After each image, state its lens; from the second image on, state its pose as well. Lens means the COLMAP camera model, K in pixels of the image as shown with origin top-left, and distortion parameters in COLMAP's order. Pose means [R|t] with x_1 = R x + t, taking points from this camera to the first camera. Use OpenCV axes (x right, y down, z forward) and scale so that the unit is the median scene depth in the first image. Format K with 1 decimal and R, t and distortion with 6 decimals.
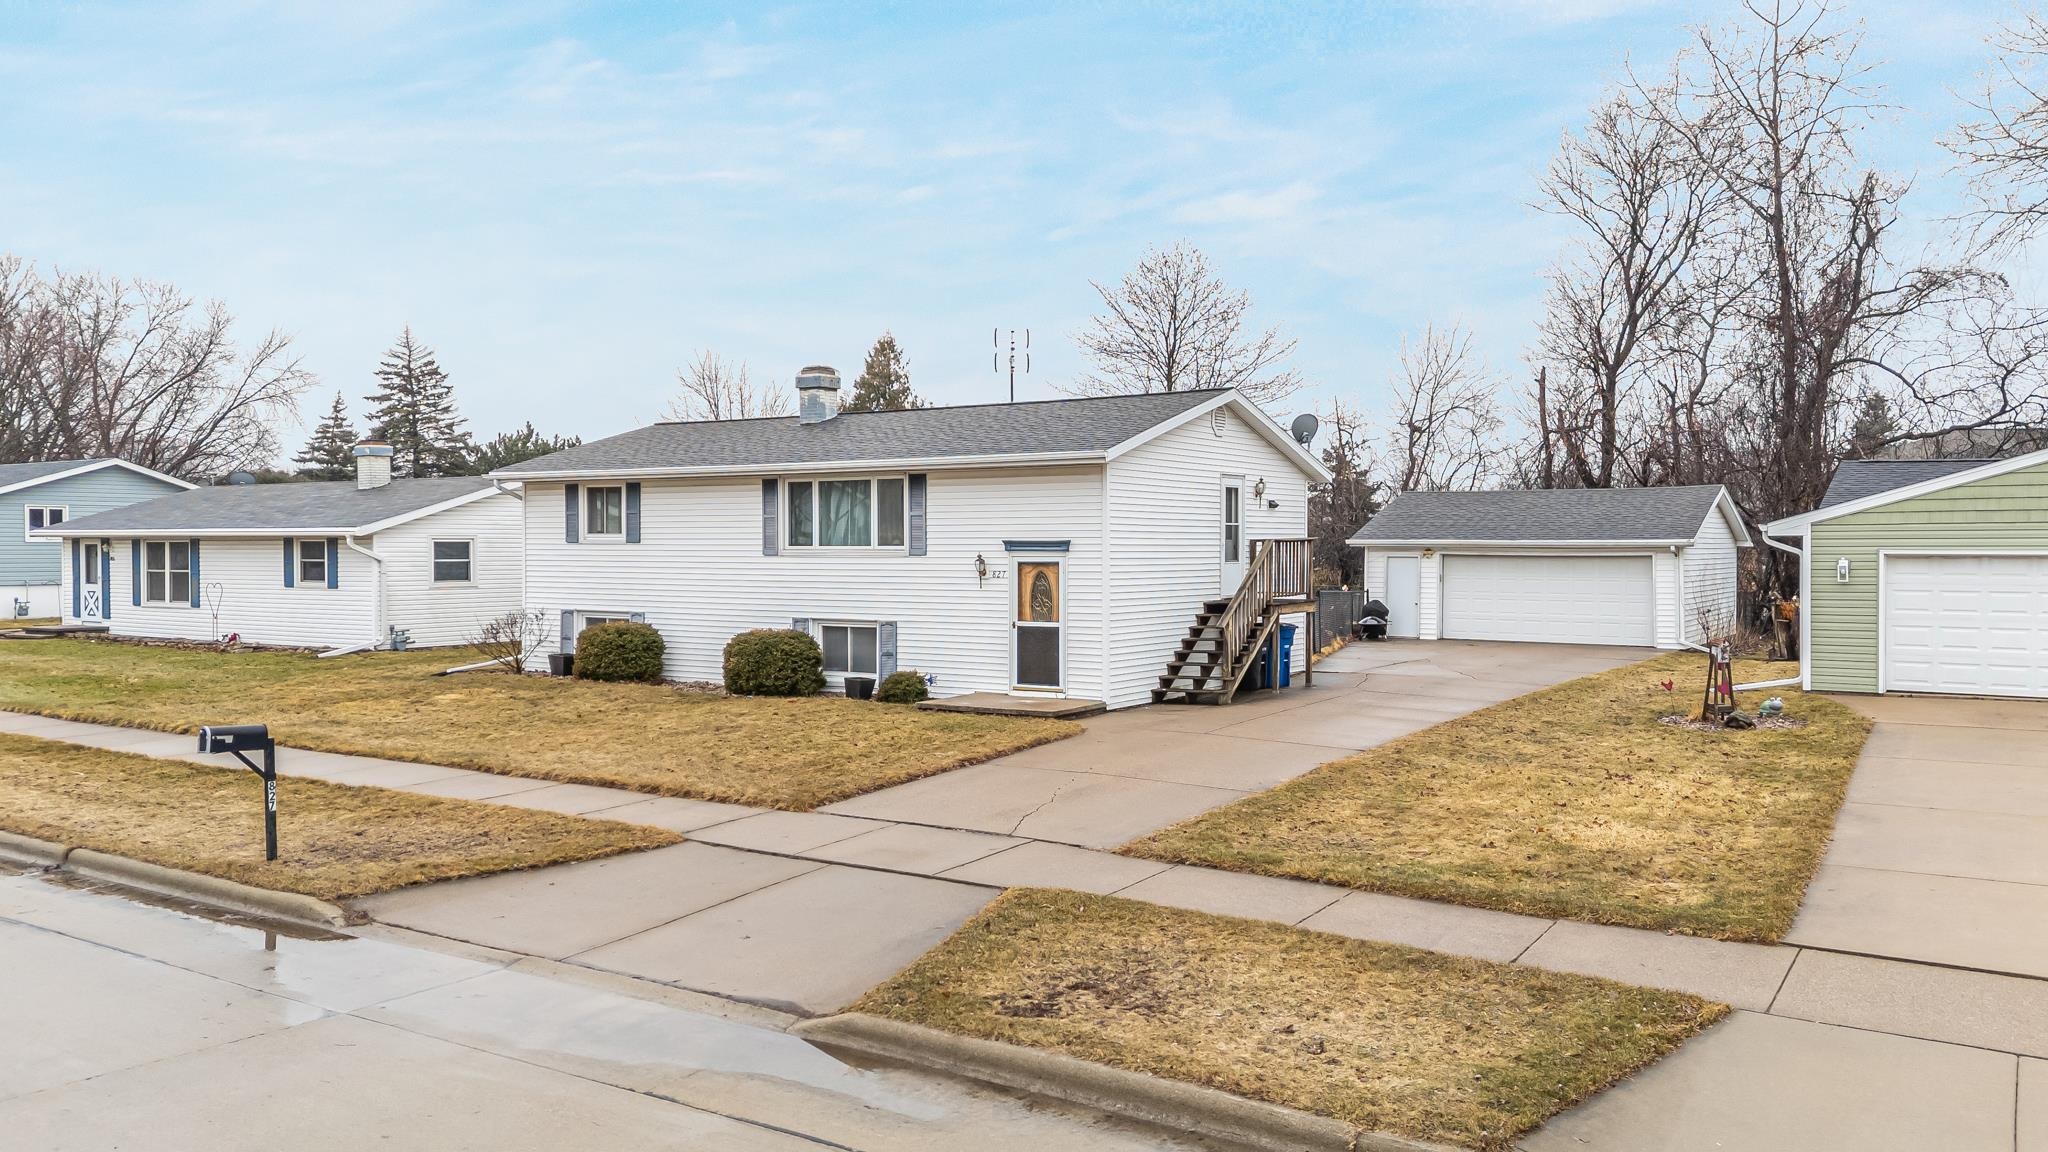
lens RADIAL K [[1516.6, 0, 1021.0], [0, 1516.6, 578.4], [0, 0, 1]] dist [0.095139, -0.097982]
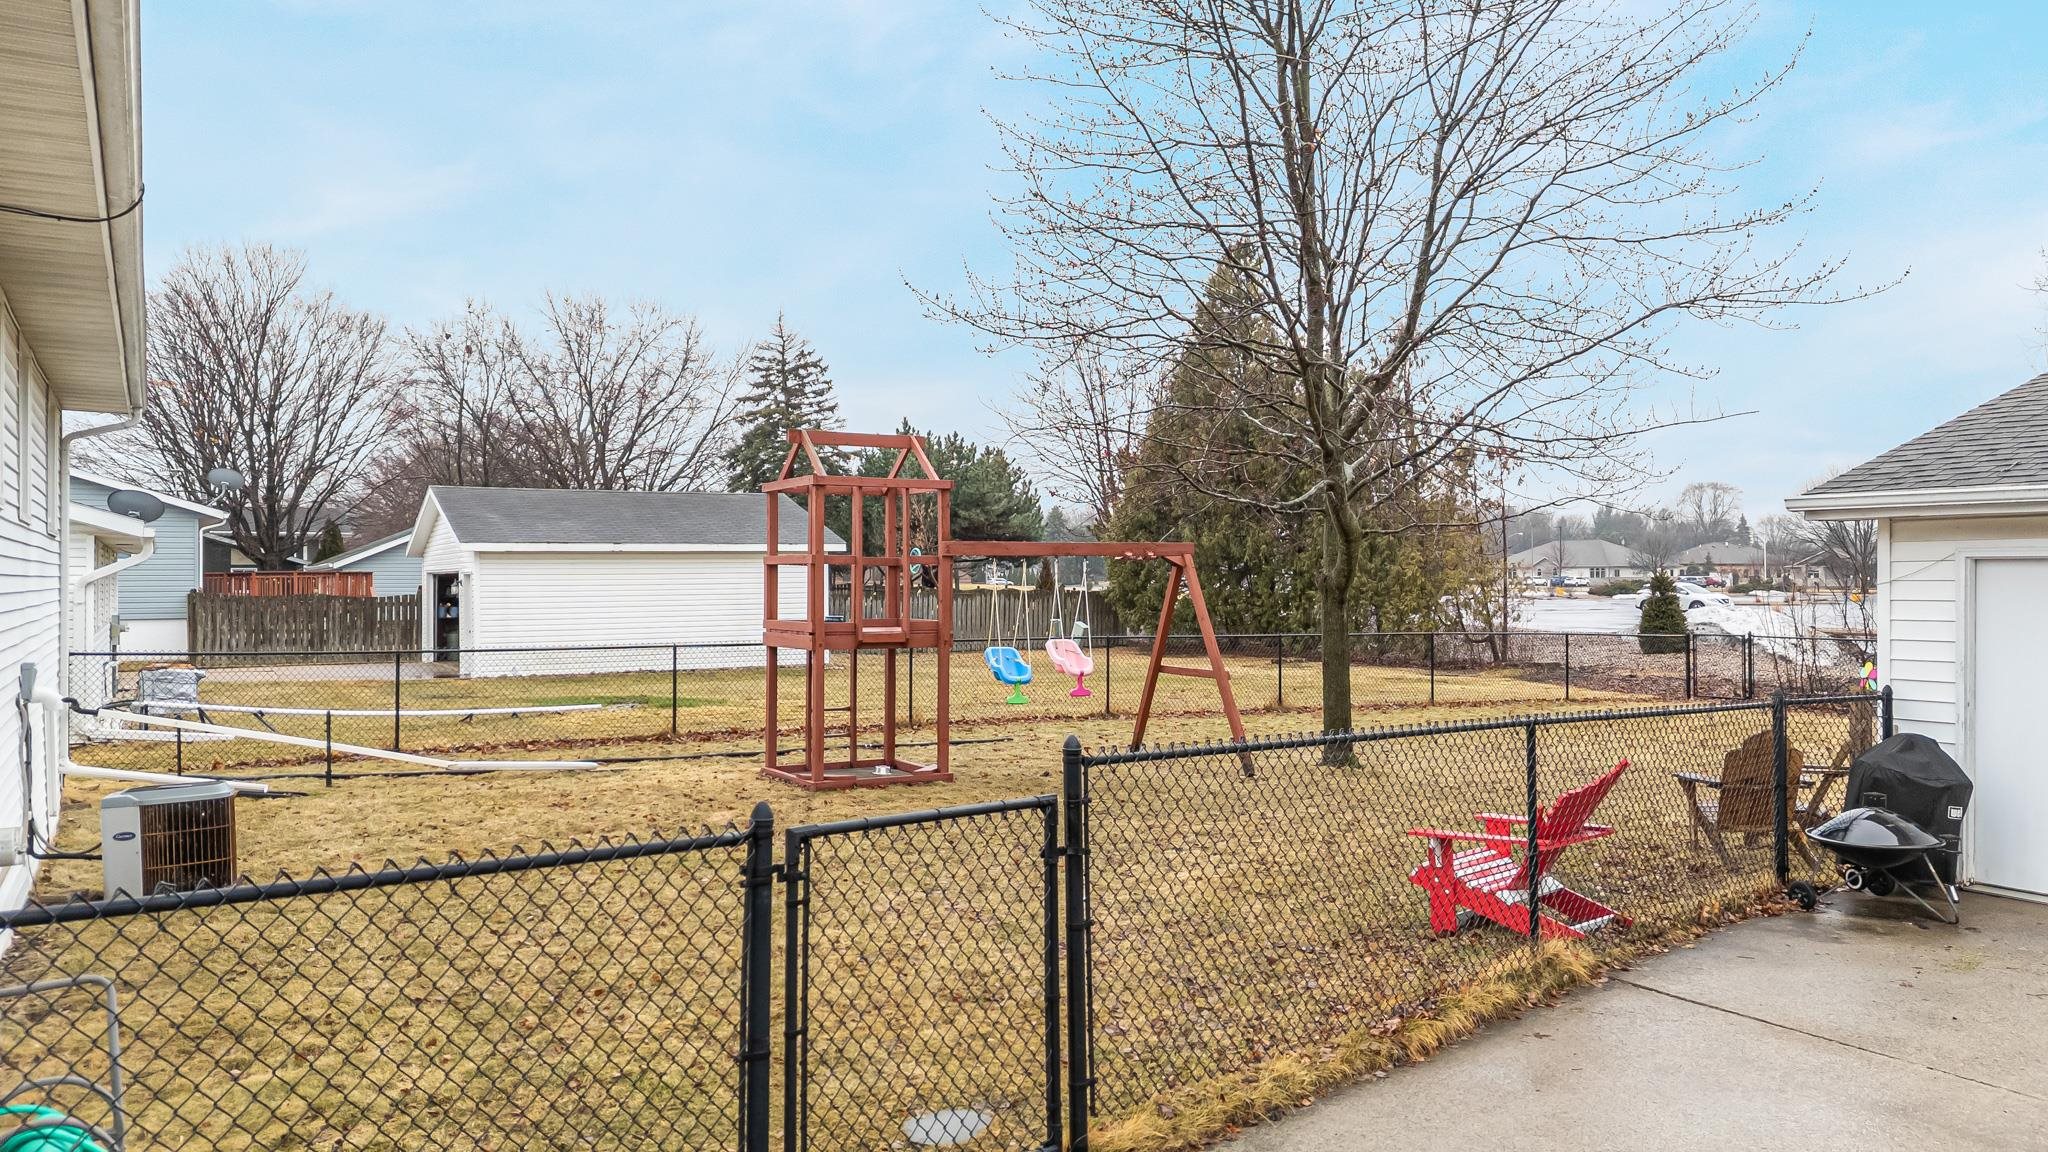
lens RADIAL K [[1529.1, 0, 1025.7], [0, 1529.1, 570.7], [0, 0, 1]] dist [0.104739, -0.115041]
pose [[0.894662, -0.007009, -0.446689, 0.310987], [-0.004194, 0.999701, -0.024087, -0.007824], [0.446725, 0.023423, 0.894365, 1.017334]]
